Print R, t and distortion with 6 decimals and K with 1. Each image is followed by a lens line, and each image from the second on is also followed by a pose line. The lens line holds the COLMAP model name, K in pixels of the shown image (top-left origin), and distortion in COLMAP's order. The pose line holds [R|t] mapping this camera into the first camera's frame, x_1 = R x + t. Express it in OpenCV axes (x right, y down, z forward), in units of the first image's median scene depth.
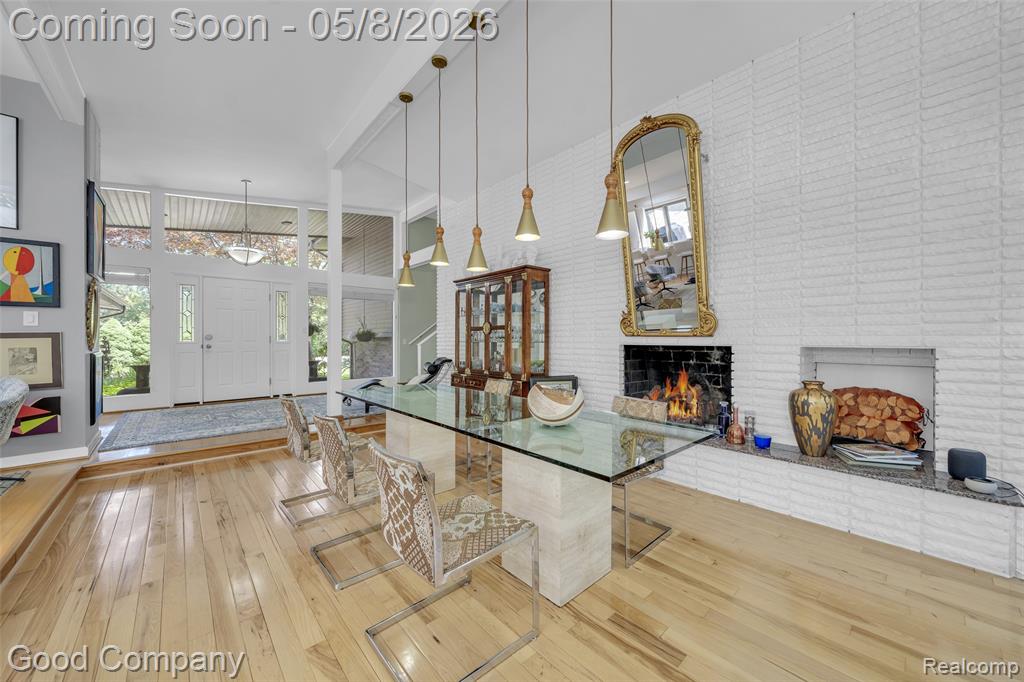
lens RADIAL K [[377.1, 0, 512.0], [0, 377.1, 341.0], [0, 0, 1]] dist [-0.000609, -0.000013]
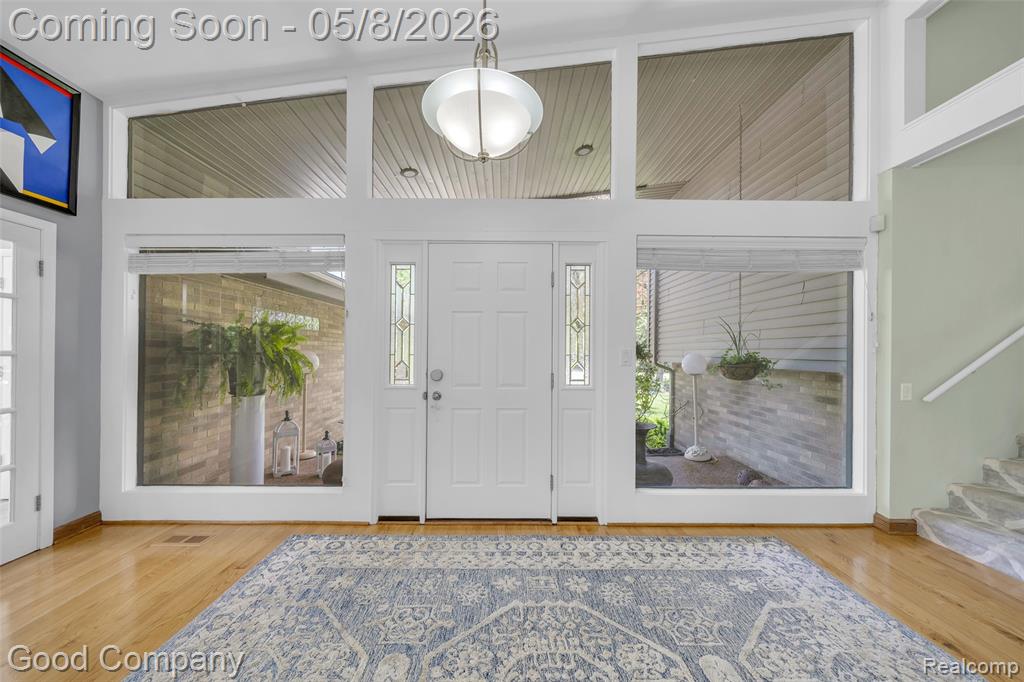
lens RADIAL K [[354.9, 0, 507.2], [0, 354.9, 355.1], [0, 0, 1]] dist [-0.001823, -0.000168]
pose [[0.750783, 0.007333, -0.660508, -0.879965], [-0.007929, 0.999966, 0.002089, -0.067996], [0.660501, 0.003669, 0.750816, 1.405482]]
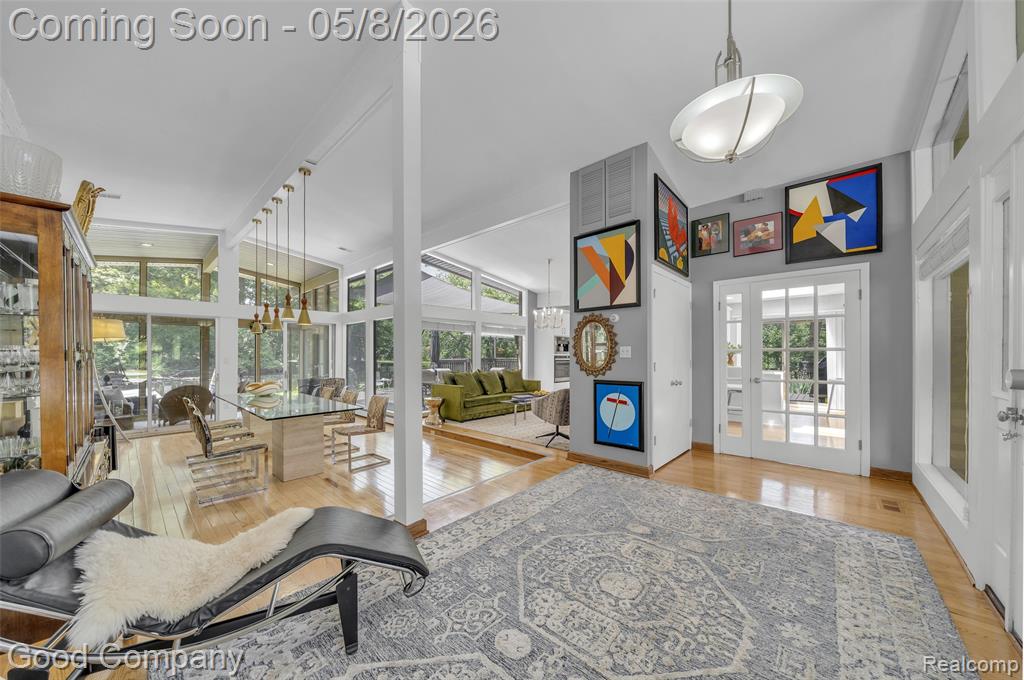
lens RADIAL K [[354.9, 0, 507.2], [0, 354.9, 354.1], [0, 0, 1]] dist [-0.001823, -0.000168]
pose [[-0.995278, 0.004826, -0.096950, -0.844078], [0.004693, 0.999988, 0.001605, -0.052703], [0.096956, 0.001142, -0.995288, 2.395477]]
